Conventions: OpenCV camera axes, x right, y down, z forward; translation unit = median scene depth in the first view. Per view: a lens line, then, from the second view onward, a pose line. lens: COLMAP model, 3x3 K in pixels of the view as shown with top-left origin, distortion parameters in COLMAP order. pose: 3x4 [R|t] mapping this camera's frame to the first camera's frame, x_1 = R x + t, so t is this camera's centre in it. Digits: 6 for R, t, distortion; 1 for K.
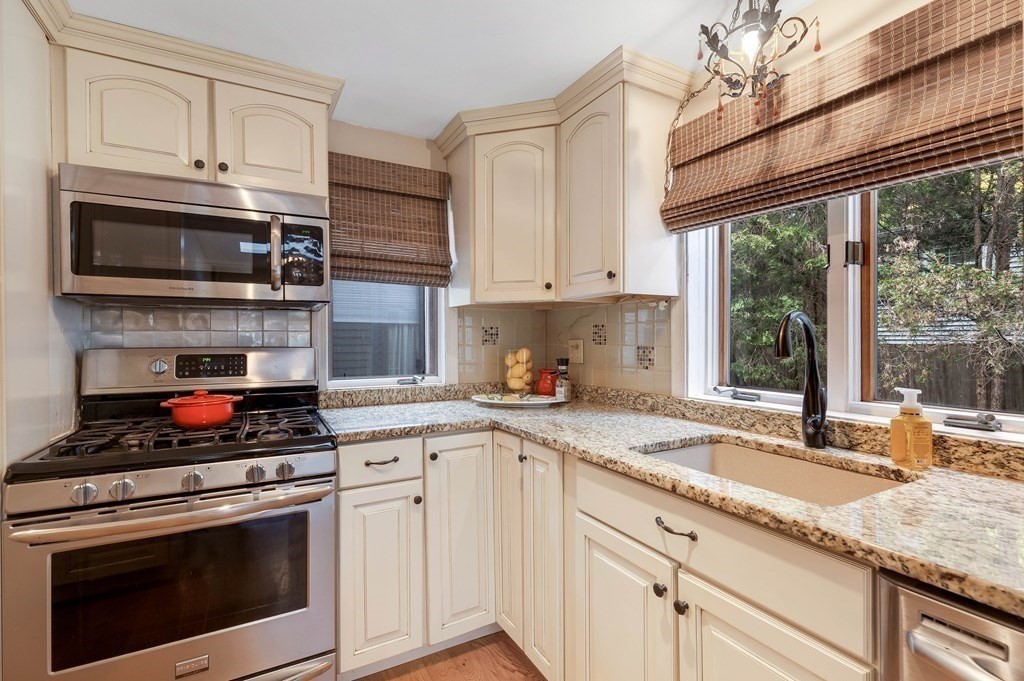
lens RADIAL K [[468.2, 0, 518.4], [0, 468.2, 338.6], [0, 0, 1]] dist [-0.000391, -0.000475]
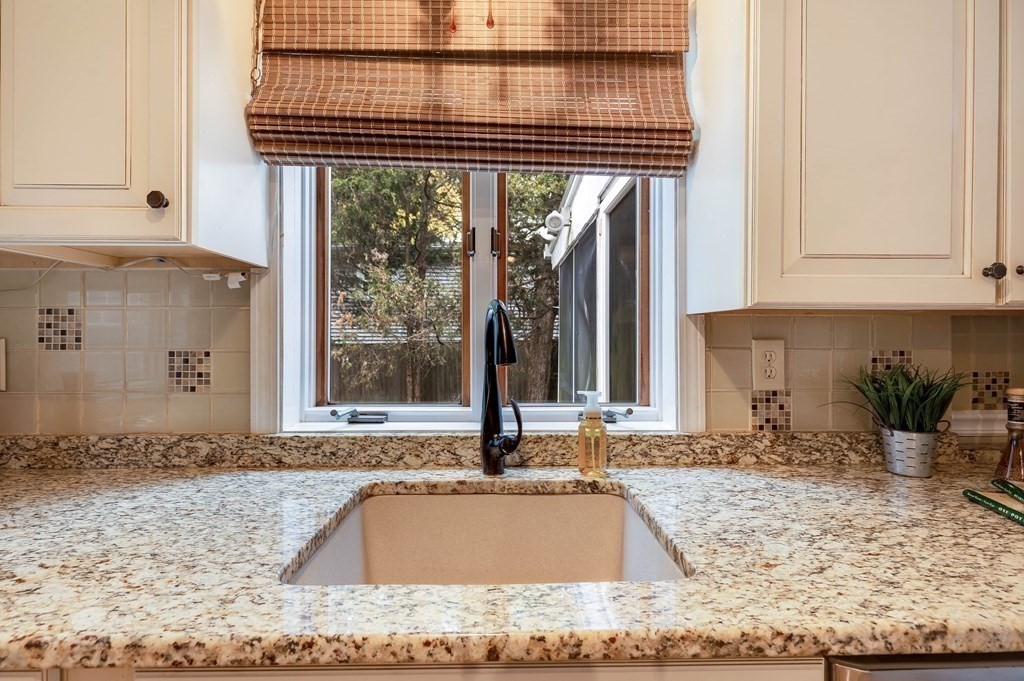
lens RADIAL K [[468.2, 0, 518.4], [0, 468.2, 338.6], [0, 0, 1]] dist [-0.000391, -0.000475]
pose [[0.472782, 0.001844, 0.881177, -0.053766], [-0.002122, 0.999997, -0.000954, 0.001866], [-0.881177, -0.001419, 0.472785, 0.573596]]
